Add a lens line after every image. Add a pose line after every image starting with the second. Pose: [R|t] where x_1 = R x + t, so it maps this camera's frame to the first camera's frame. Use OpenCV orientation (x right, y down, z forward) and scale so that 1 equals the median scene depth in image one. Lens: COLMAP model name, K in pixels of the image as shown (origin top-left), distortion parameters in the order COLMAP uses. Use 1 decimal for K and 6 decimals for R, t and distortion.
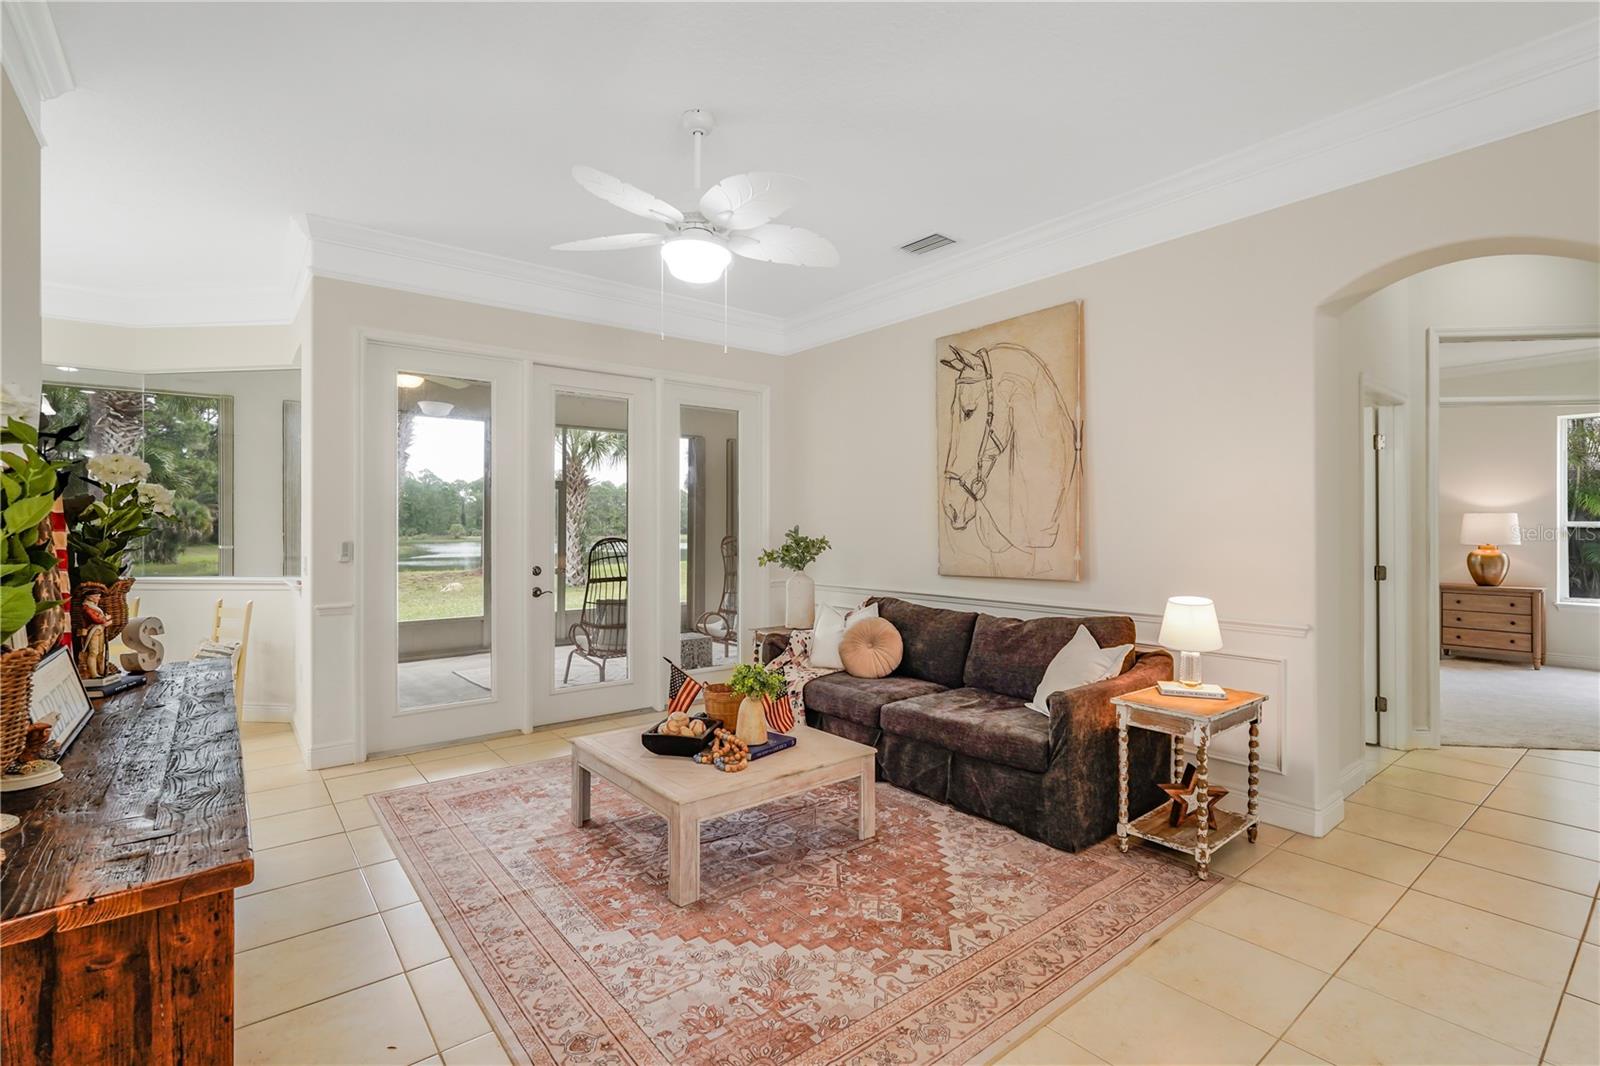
lens RADIAL K [[745.8, 0, 808.9], [0, 745.8, 524.8], [0, 0, 1]] dist [-0.010409, 0.006140]
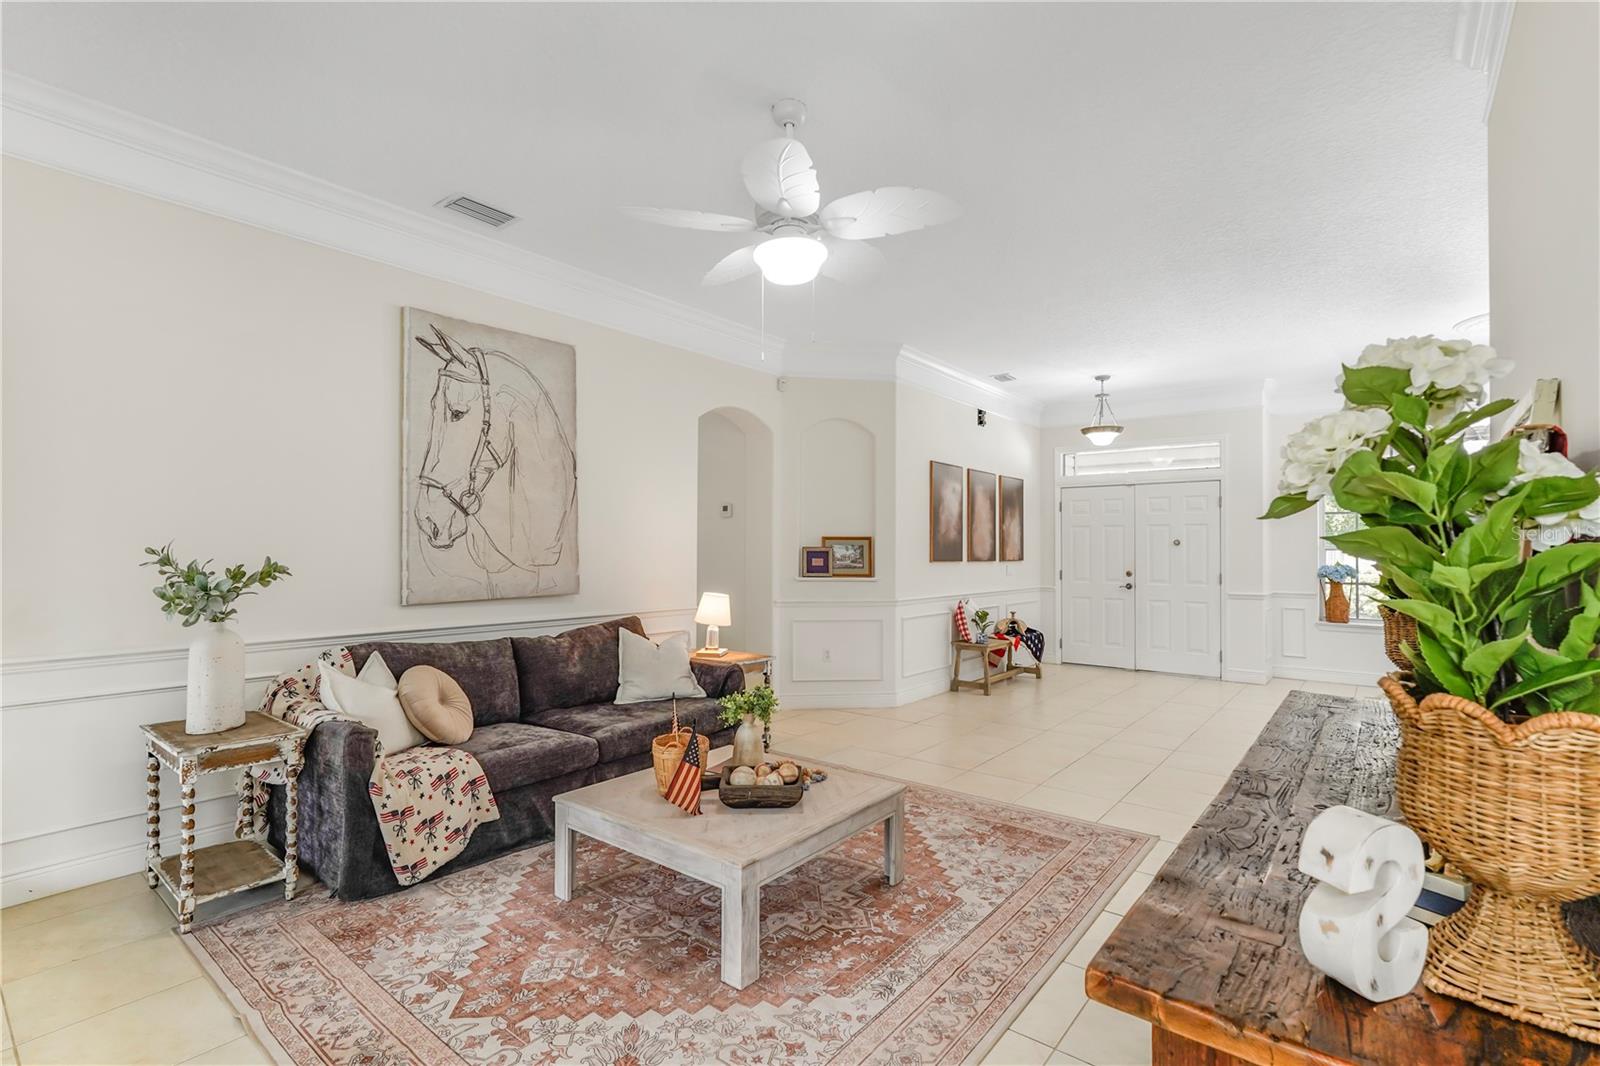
lens RADIAL K [[721.7, 0, 805.3], [0, 721.7, 540.1], [0, 0, 1]] dist [-0.001299, 0.000224]
pose [[-0.212600, 0.013084, 0.977052, -0.951478], [-0.010072, 0.999828, -0.015581, 0.008497], [-0.977087, -0.013154, -0.212432, 1.072846]]
